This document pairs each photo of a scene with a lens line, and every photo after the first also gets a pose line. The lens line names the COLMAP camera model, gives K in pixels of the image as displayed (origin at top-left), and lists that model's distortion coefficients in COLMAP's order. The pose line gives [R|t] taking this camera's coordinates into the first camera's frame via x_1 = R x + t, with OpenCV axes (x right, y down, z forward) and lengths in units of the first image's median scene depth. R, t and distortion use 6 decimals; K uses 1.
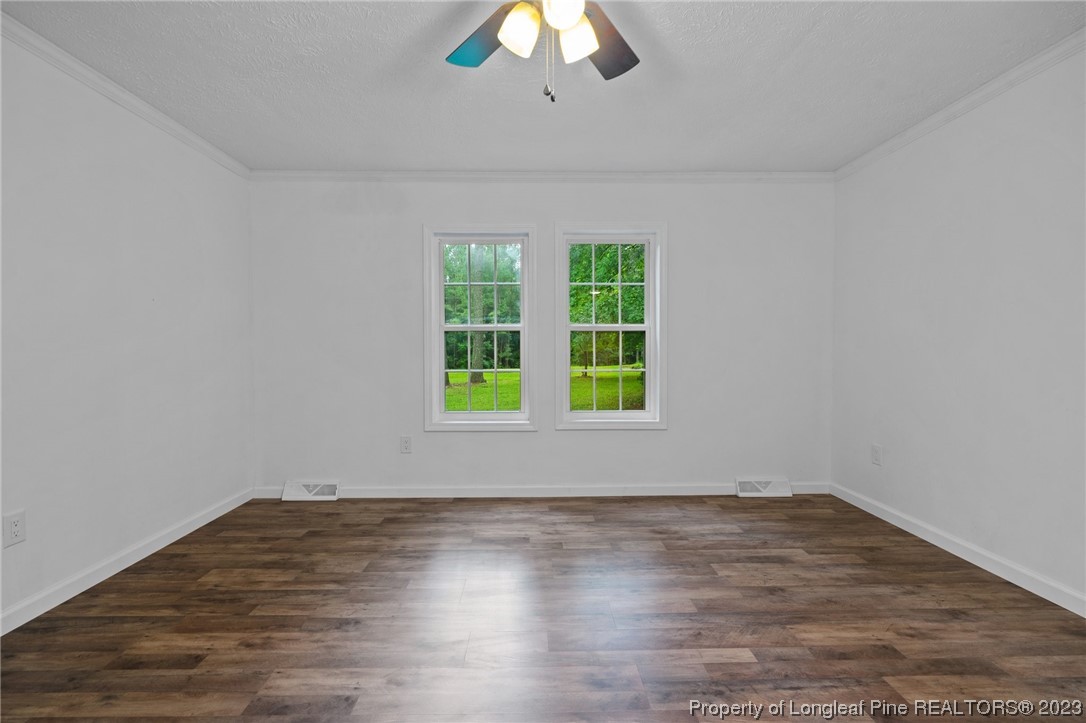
lens RADIAL K [[488.0, 0, 543.1], [0, 488.0, 357.0], [0, 0, 1]] dist [-0.003535, -0.000017]
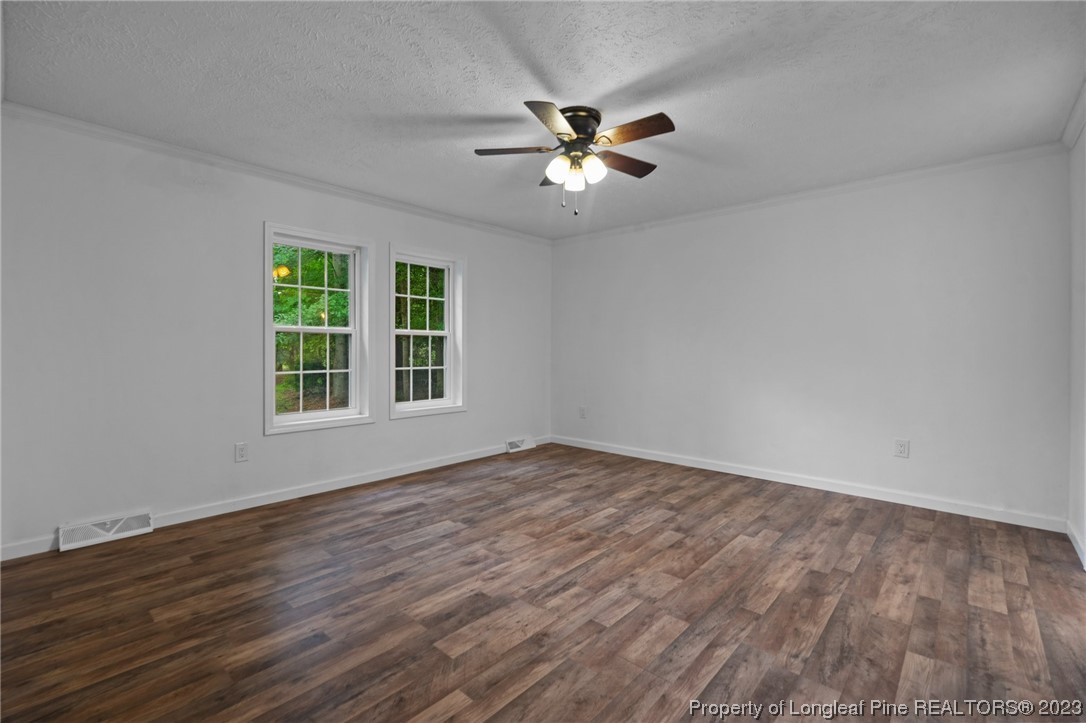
lens RADIAL K [[480.8, 0, 541.3], [0, 480.8, 347.3], [0, 0, 1]] dist [-0.003031, 0.000011]
pose [[0.683231, 0.006586, 0.730172, -0.730824], [0.011350, 0.999743, -0.019639, 0.003879], [-0.730114, 0.021705, 0.682981, -0.063780]]
